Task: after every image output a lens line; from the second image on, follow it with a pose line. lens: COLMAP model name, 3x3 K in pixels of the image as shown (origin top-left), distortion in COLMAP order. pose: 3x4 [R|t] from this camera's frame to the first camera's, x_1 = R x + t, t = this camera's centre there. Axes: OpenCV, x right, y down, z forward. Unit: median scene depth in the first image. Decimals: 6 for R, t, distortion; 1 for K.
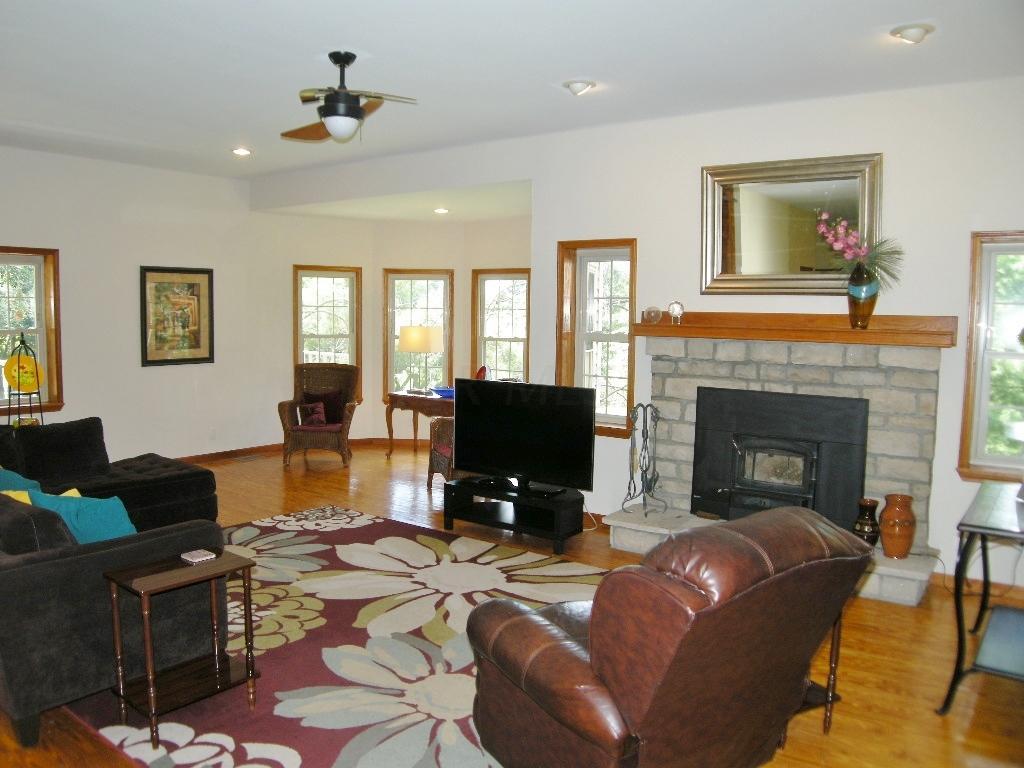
lens RADIAL K [[796.6, 0, 478.2], [0, 796.6, 383.6], [0, 0, 1]] dist [-0.154203, 0.070936]
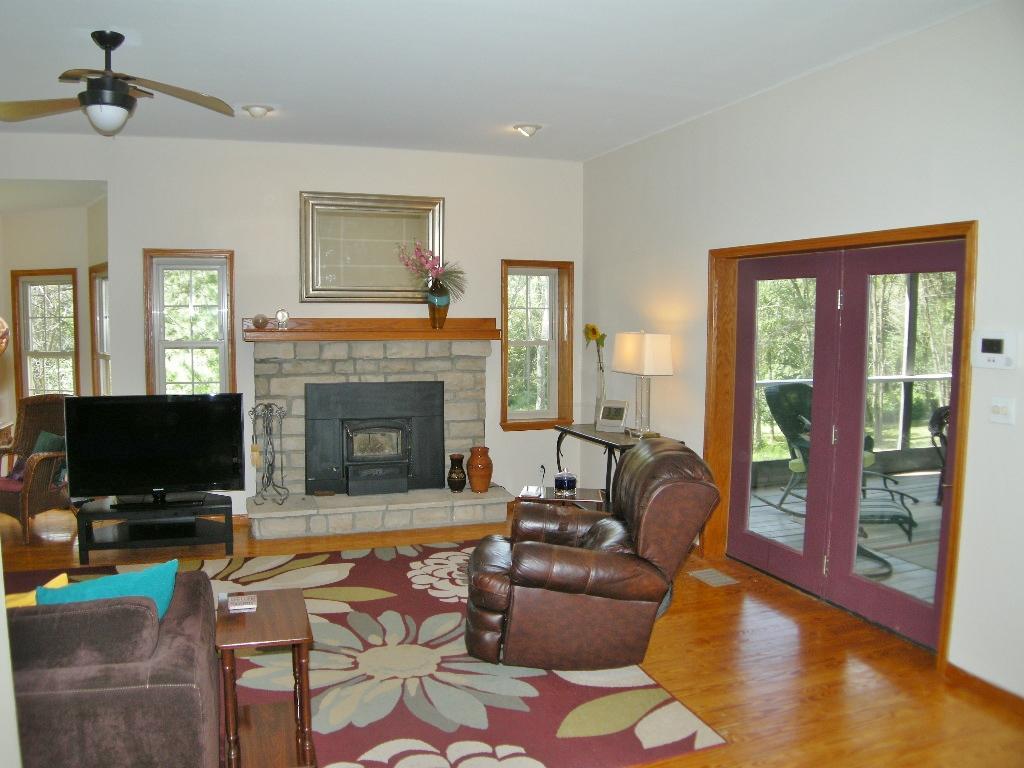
lens RADIAL K [[796.6, 0, 478.2], [0, 796.6, 383.6], [0, 0, 1]] dist [-0.154203, 0.070936]
pose [[0.562300, -0.080376, 0.823018, -0.573346], [0.075887, 0.996081, 0.045430, -0.031894], [-0.823444, 0.036912, 0.566196, 0.155816]]
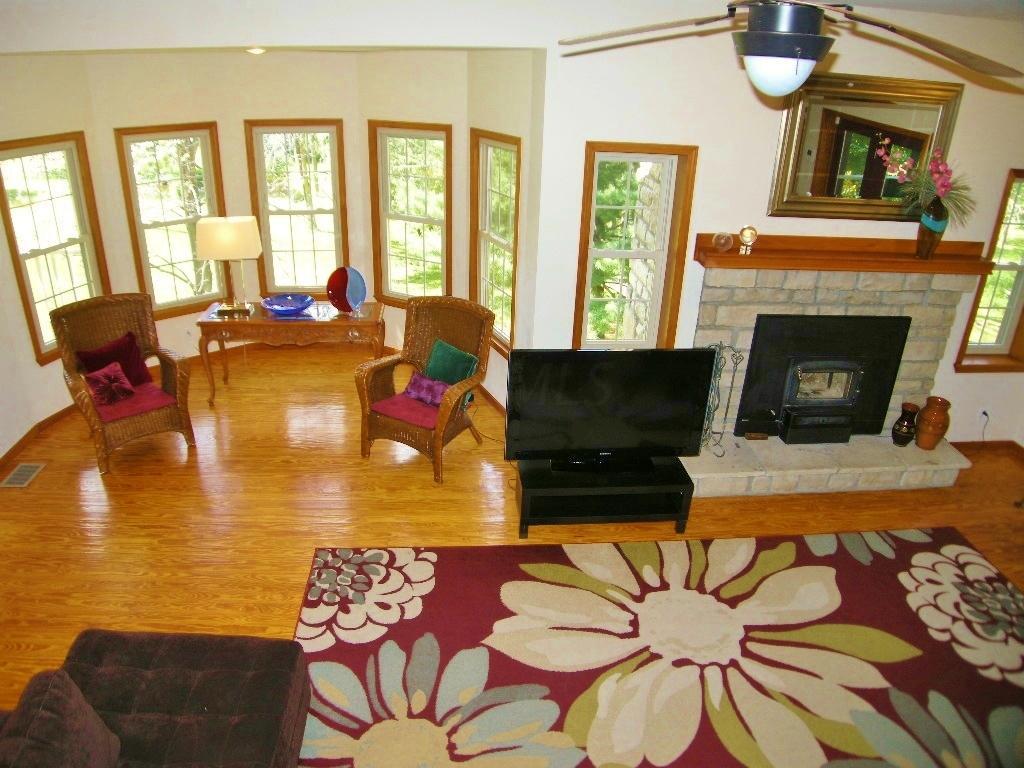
lens RADIAL K [[720.1, 0, 484.5], [0, 720.1, 384.9], [0, 0, 1]] dist [-0.170327, 0.070981]
pose [[0.748298, -0.284133, 0.599433, -0.541220], [0.048332, 0.924577, 0.377917, -0.275758], [-0.661600, -0.253823, 0.705592, 0.658167]]
